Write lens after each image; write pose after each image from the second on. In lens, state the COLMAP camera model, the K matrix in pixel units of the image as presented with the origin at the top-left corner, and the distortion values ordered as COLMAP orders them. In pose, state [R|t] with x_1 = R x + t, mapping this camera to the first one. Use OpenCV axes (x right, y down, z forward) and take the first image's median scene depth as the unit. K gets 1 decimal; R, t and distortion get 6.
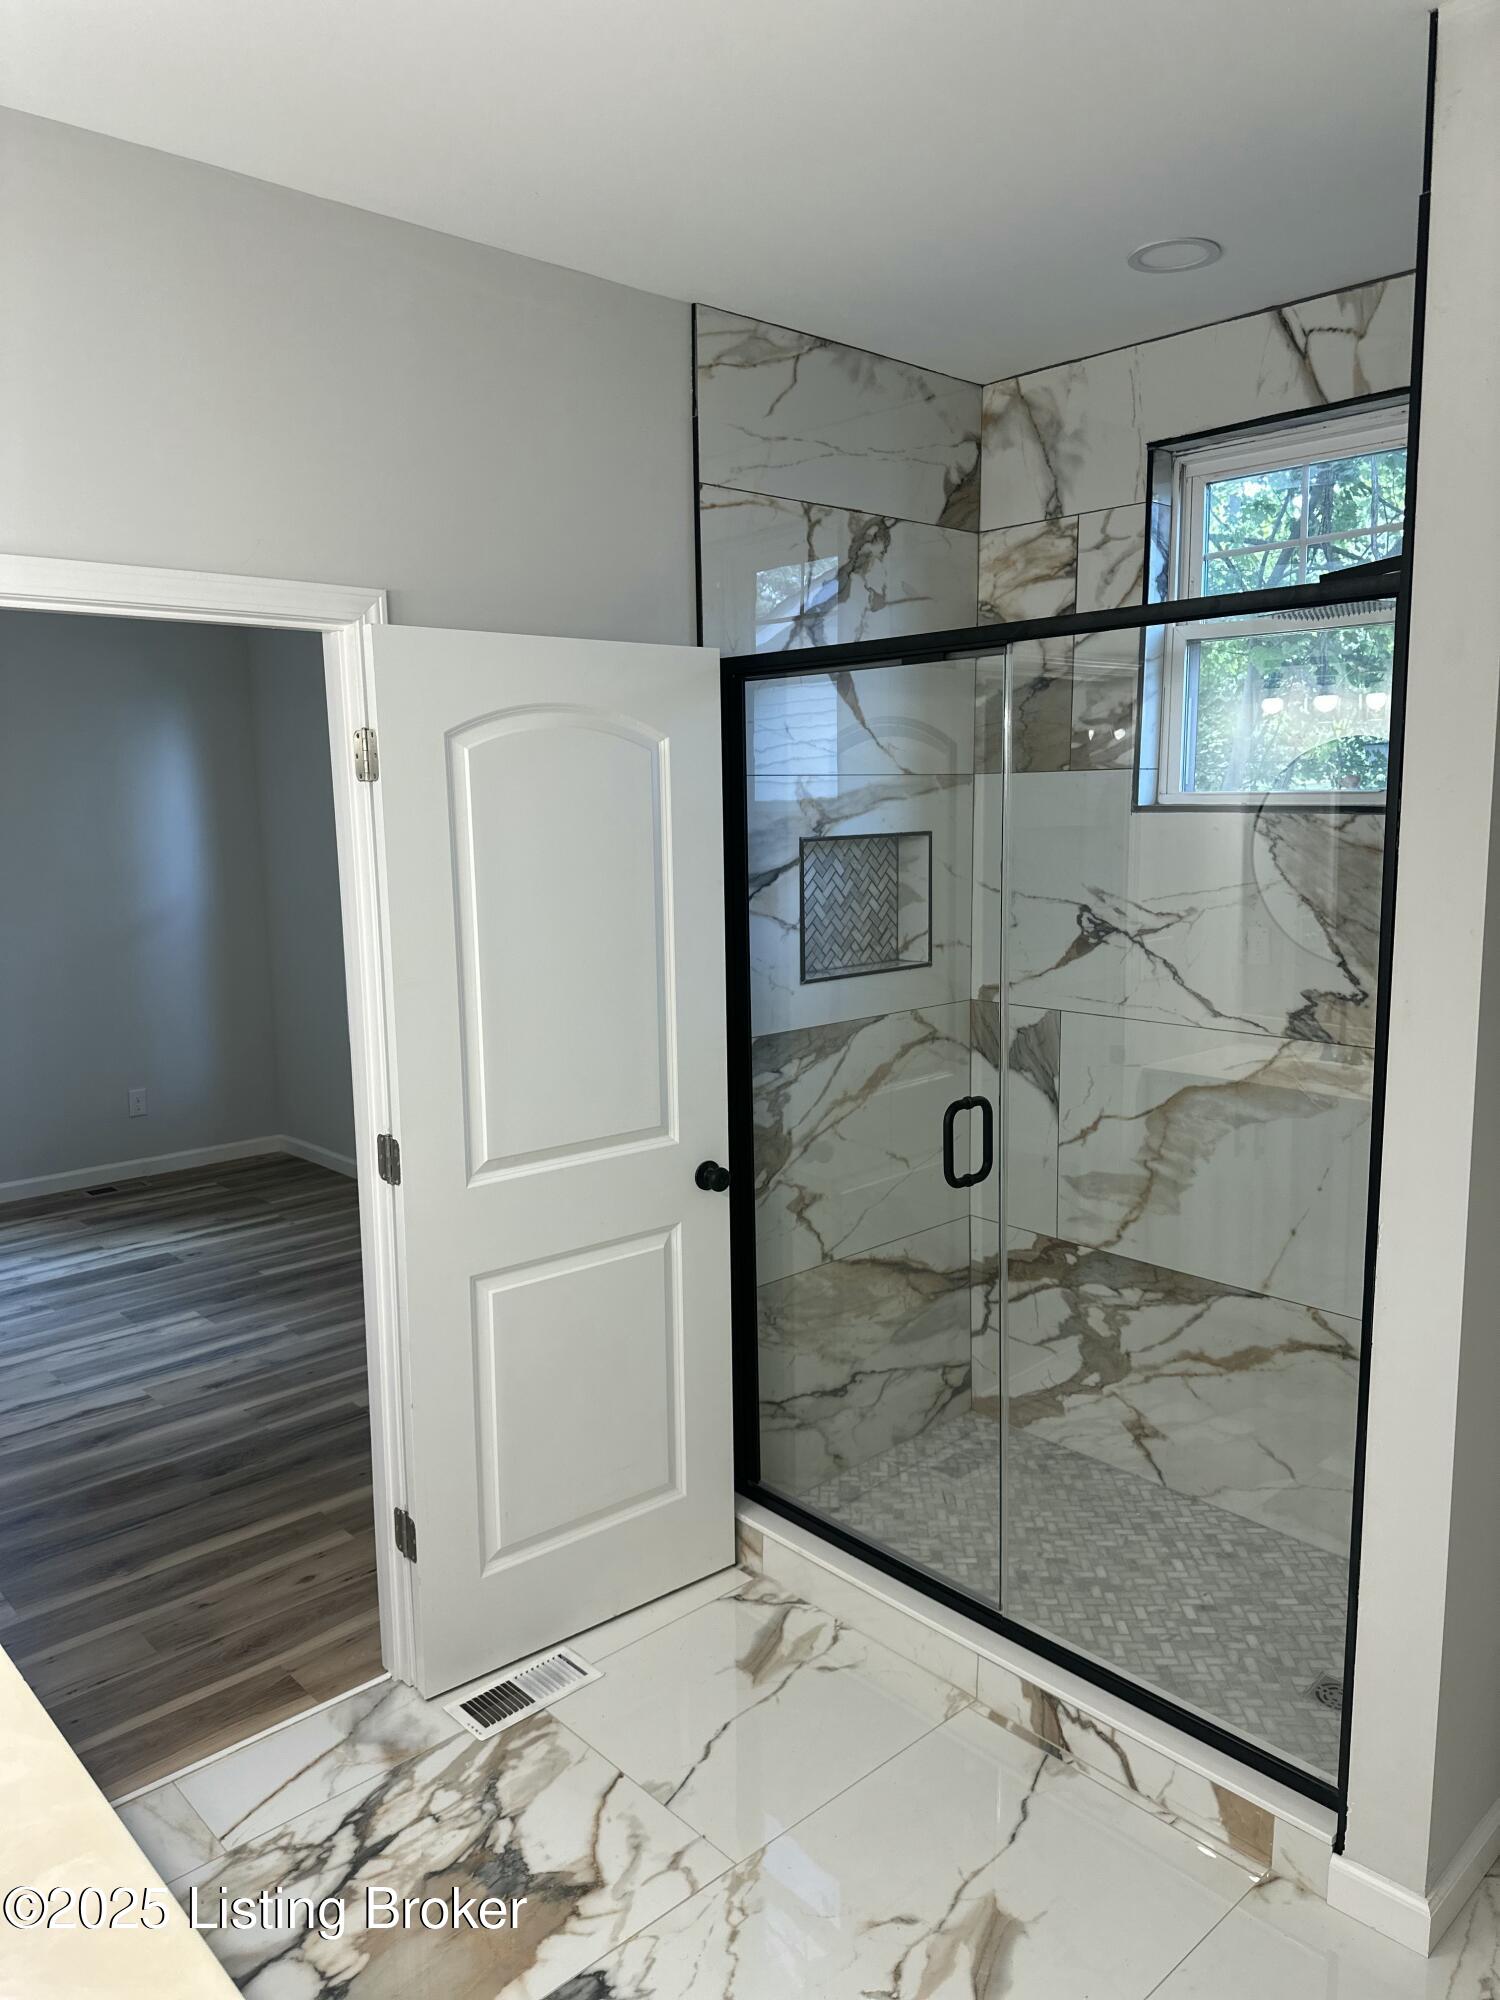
lens RADIAL K [[1404.1, 0, 750.0], [0, 1404.1, 1000.0], [0, 0, 1]] dist [0.158428, -0.121179]
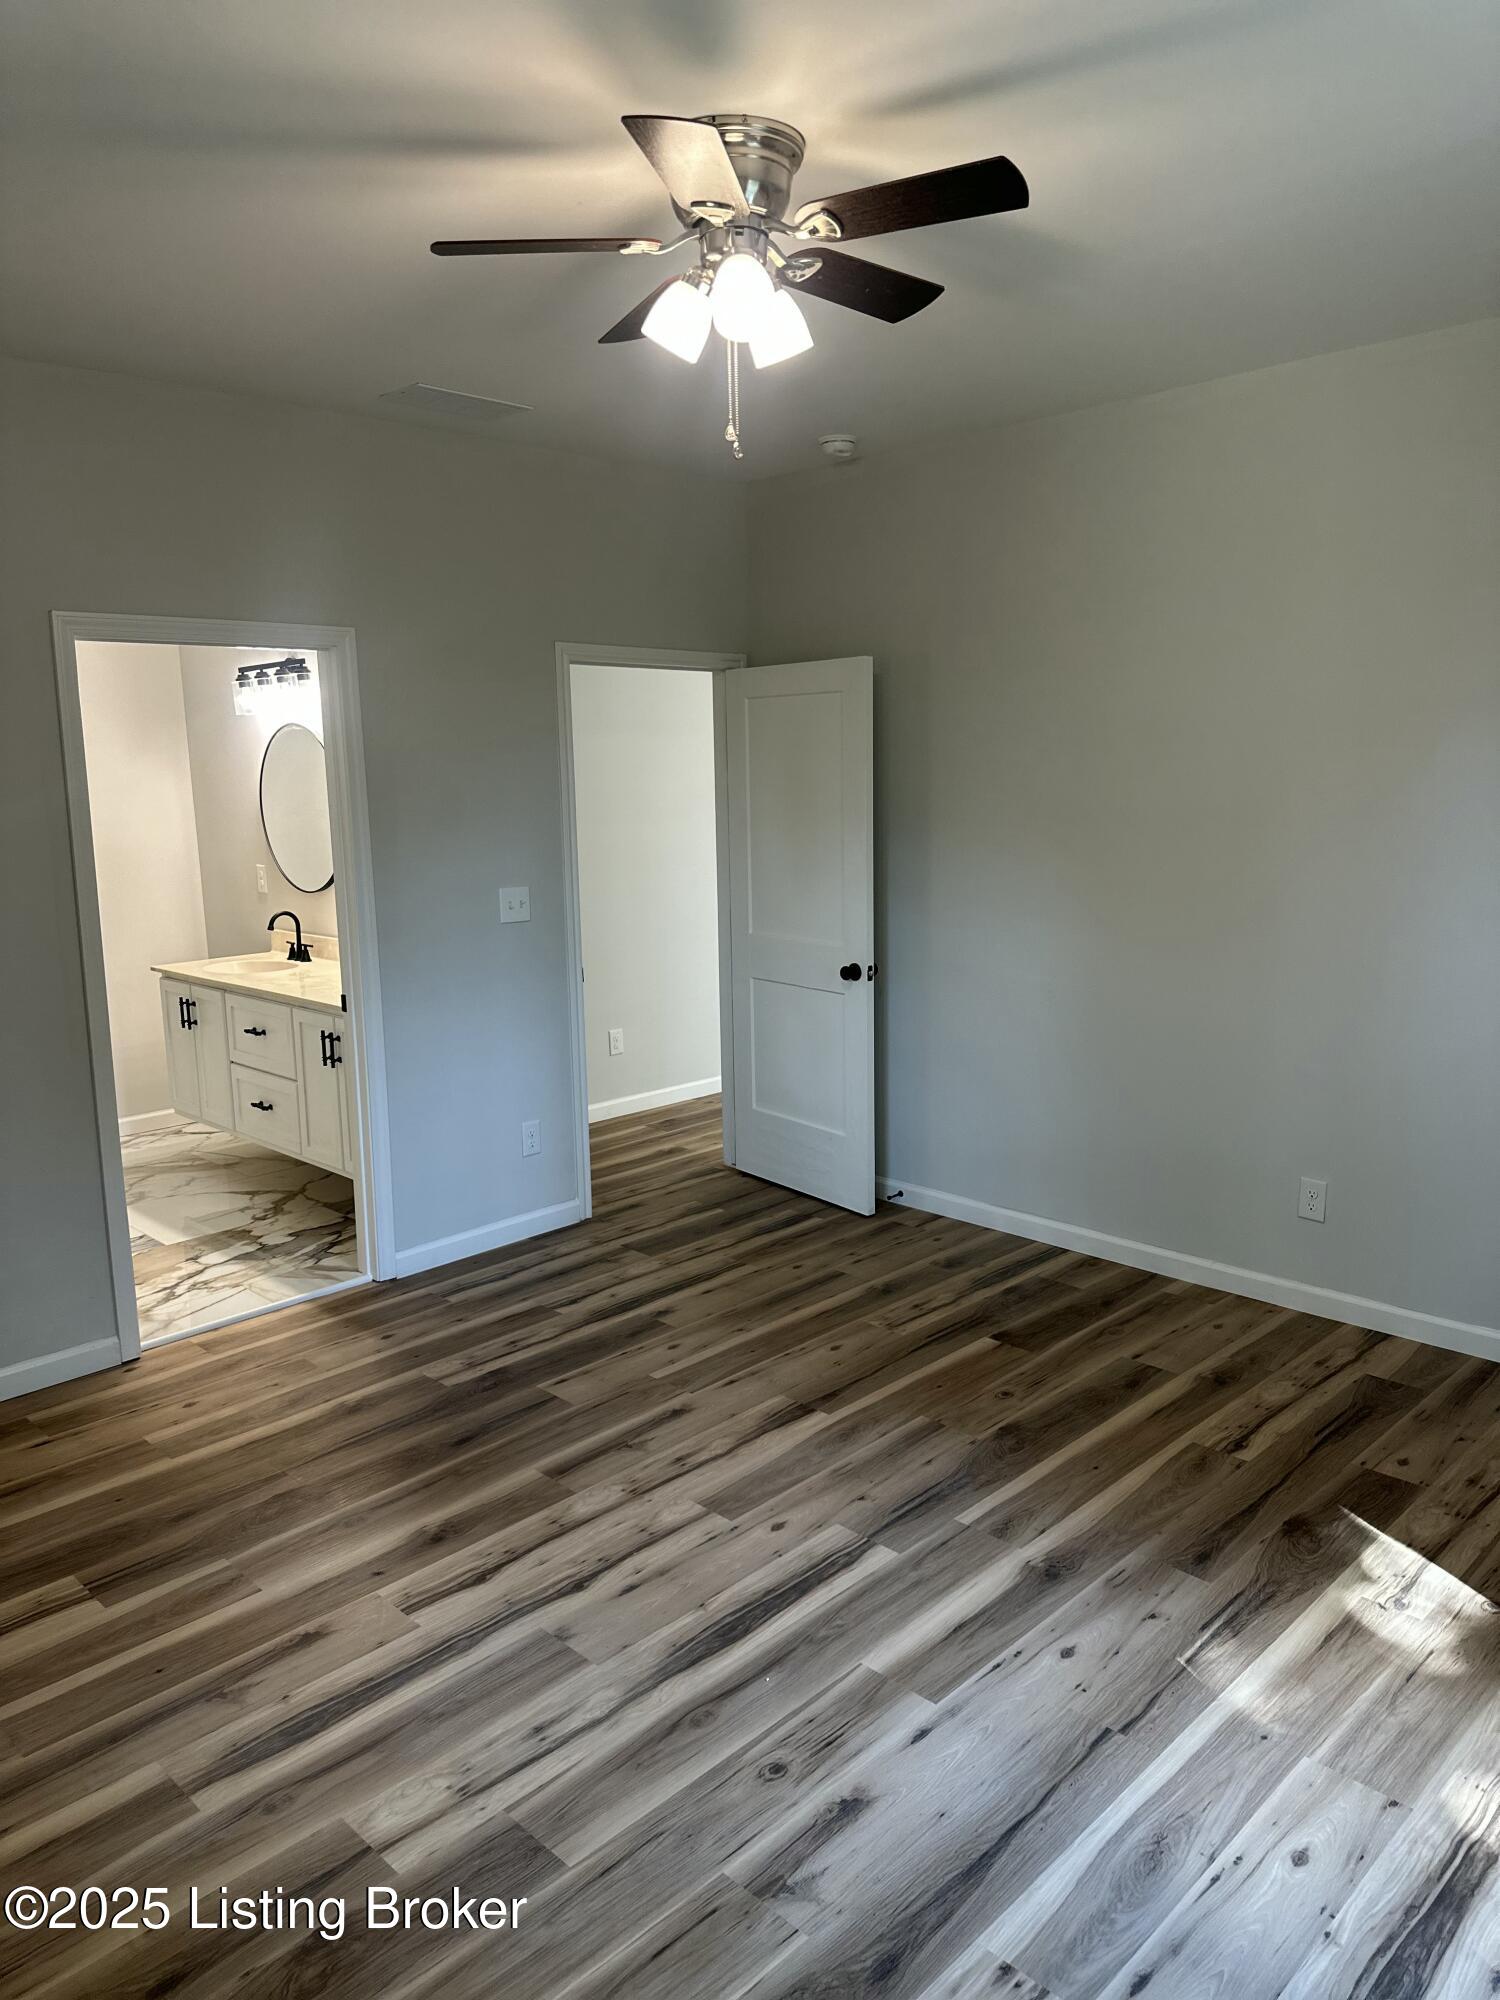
lens RADIAL K [[1404.1, 0, 750.0], [0, 1404.1, 1000.0], [0, 0, 1]] dist [0.158428, -0.121179]
pose [[-0.998738, 0.042203, -0.027236, -0.081852], [0.032371, 0.955432, 0.293431, -0.027531], [0.038406, 0.292179, -0.955592, 0.225562]]
